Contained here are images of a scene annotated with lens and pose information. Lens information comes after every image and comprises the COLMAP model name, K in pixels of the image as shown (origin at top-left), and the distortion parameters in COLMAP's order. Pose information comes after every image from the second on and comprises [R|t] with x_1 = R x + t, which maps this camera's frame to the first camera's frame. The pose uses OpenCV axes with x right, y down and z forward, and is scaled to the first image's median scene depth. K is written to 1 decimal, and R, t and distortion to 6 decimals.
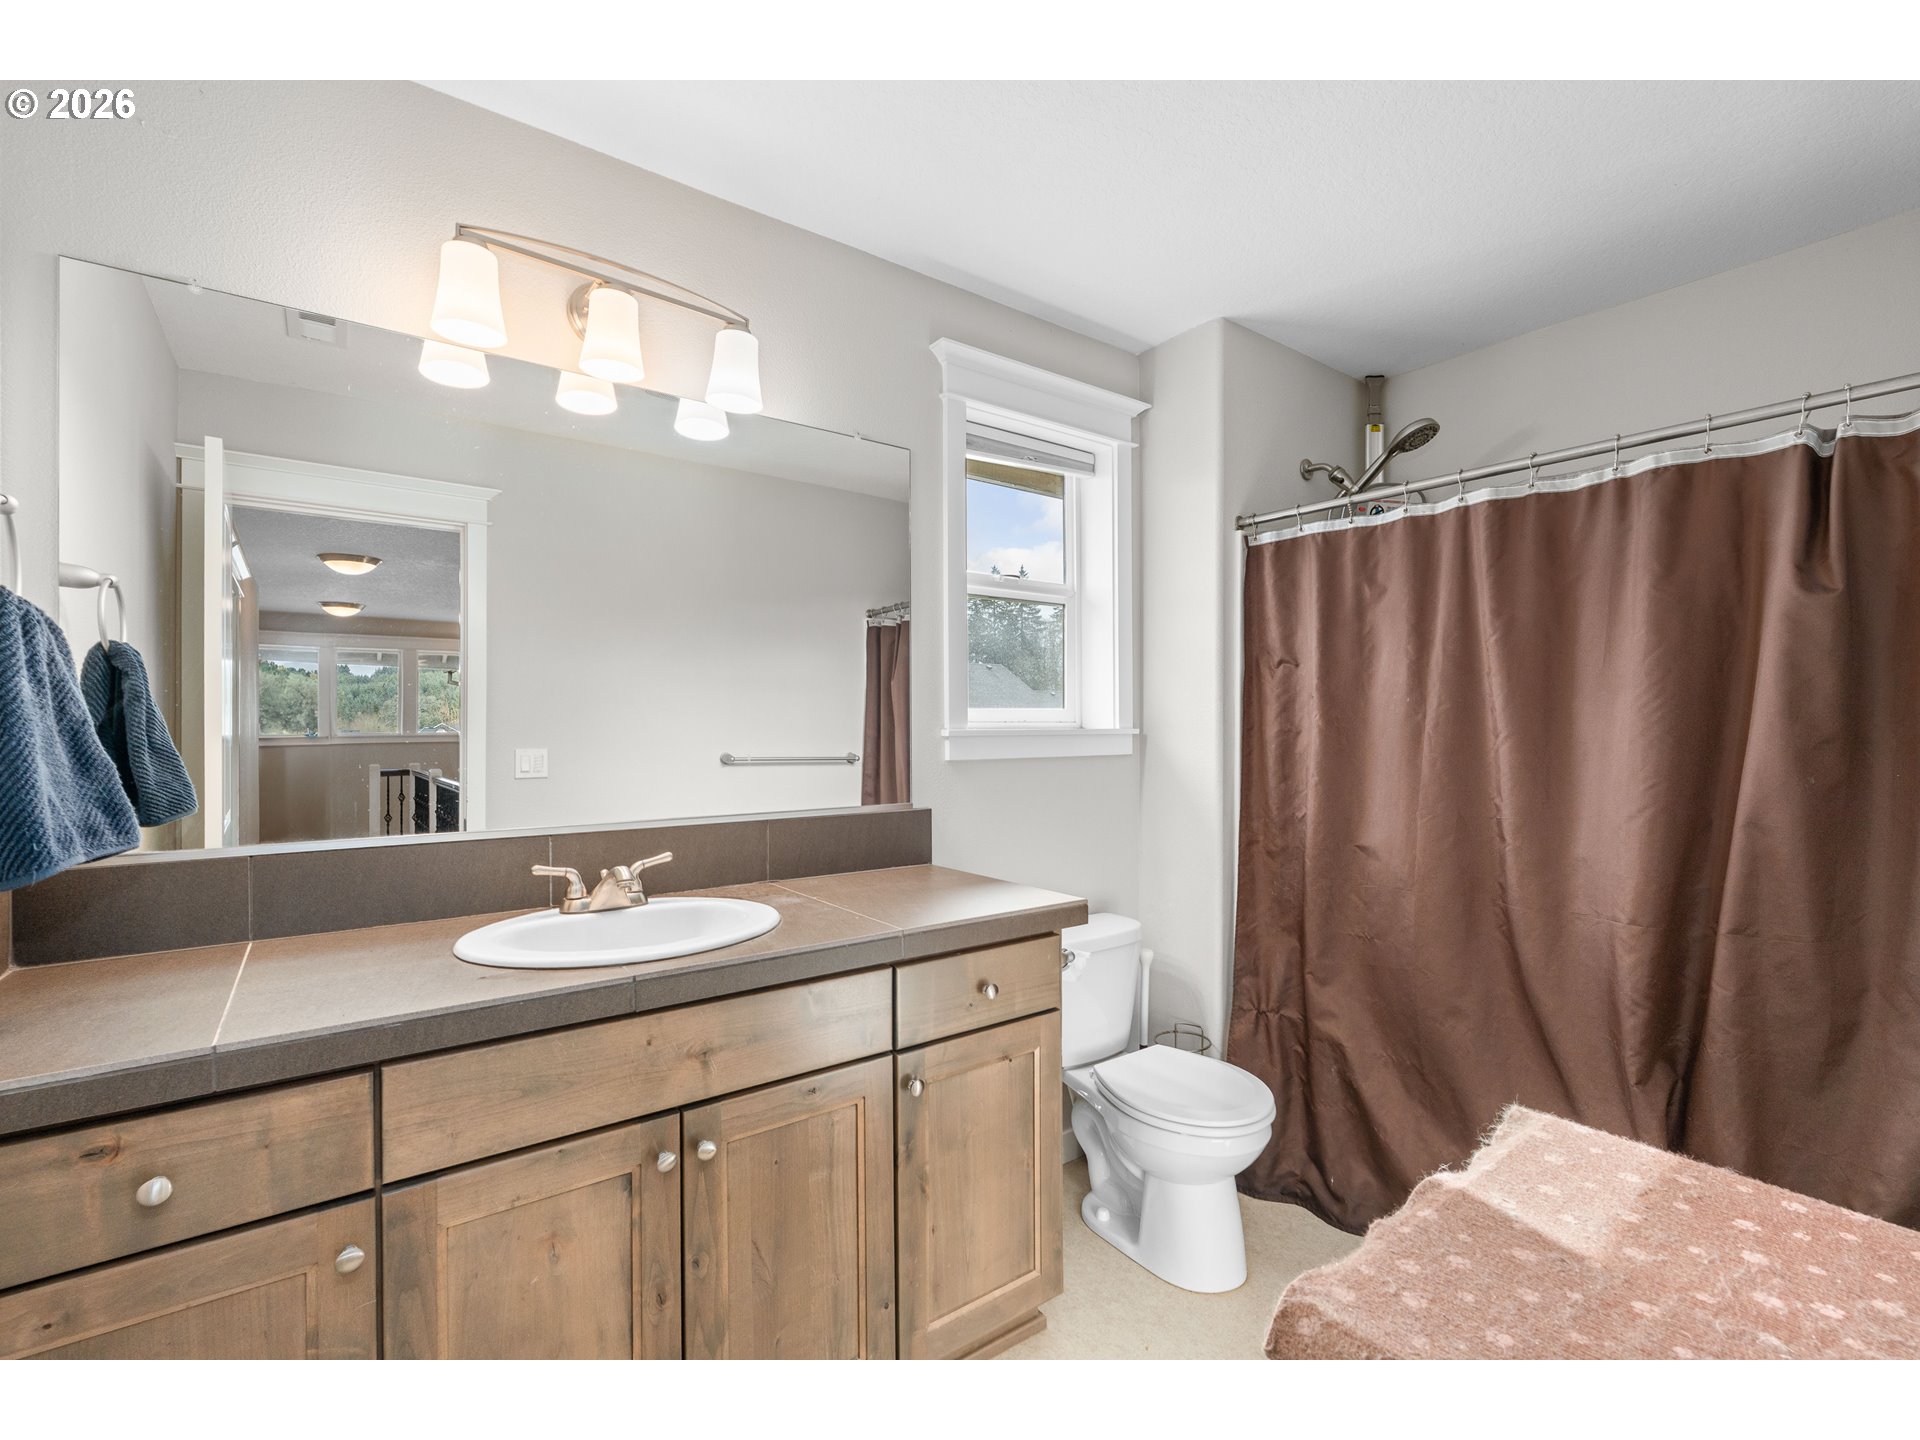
lens RADIAL K [[803.4, 0, 960.0], [0, 803.4, 720.0], [0, 0, 1]] dist [-0.002744, -0.000191]
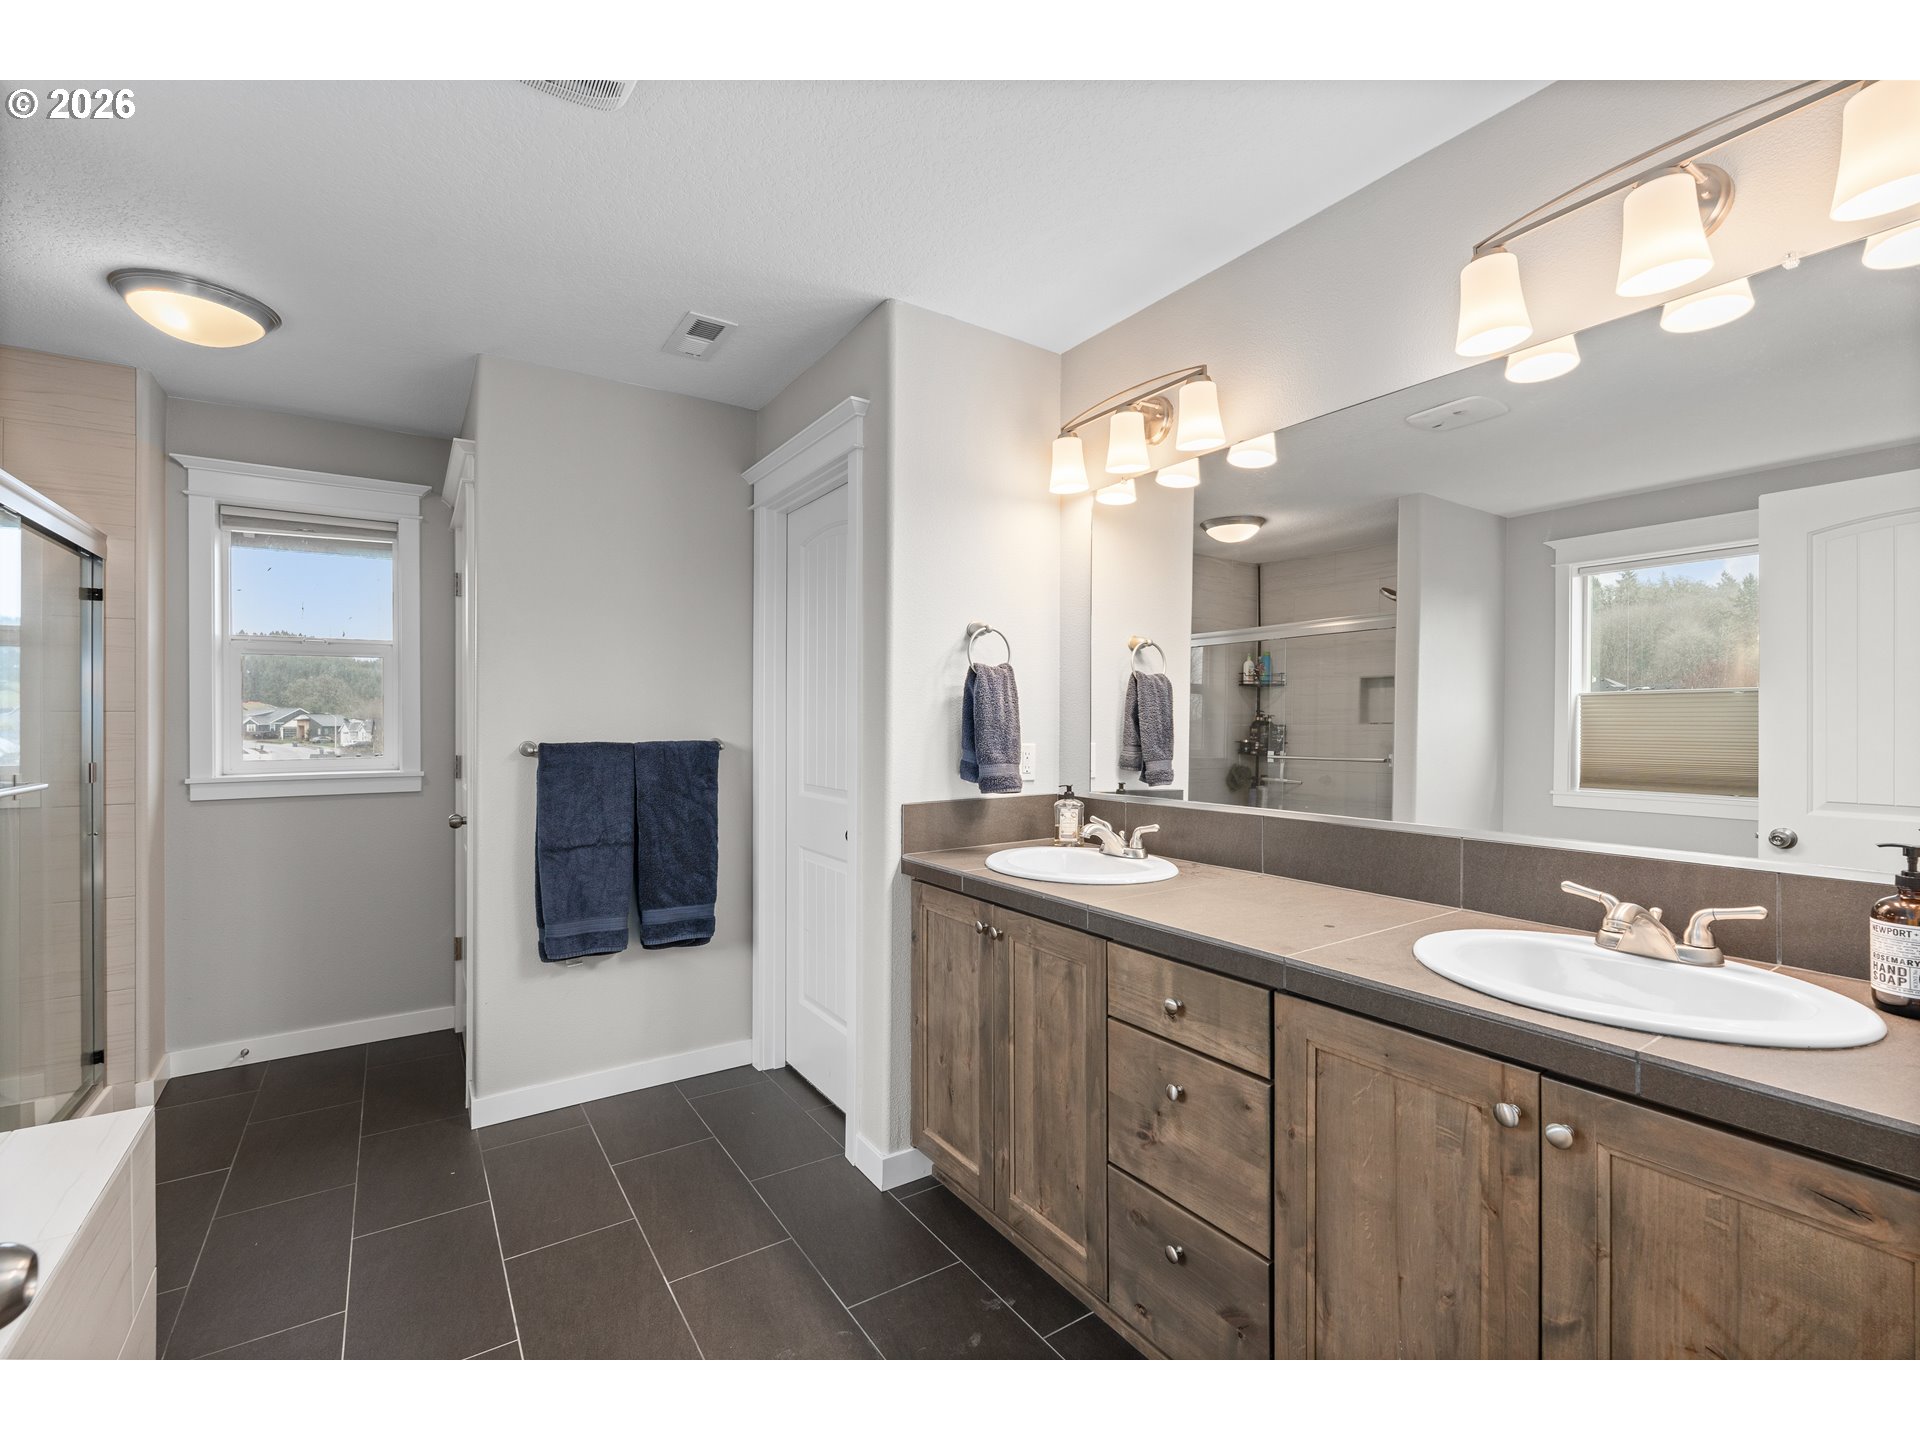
lens RADIAL K [[846.1, 0, 954.1], [0, 846.1, 711.1], [0, 0, 1]] dist [-0.003777, -0.000178]
pose [[-0.026861, -0.011990, -0.999567, 0.445077], [-0.003470, 0.999923, -0.011901, 0.001665], [0.999633, 0.003149, -0.026901, 0.327672]]
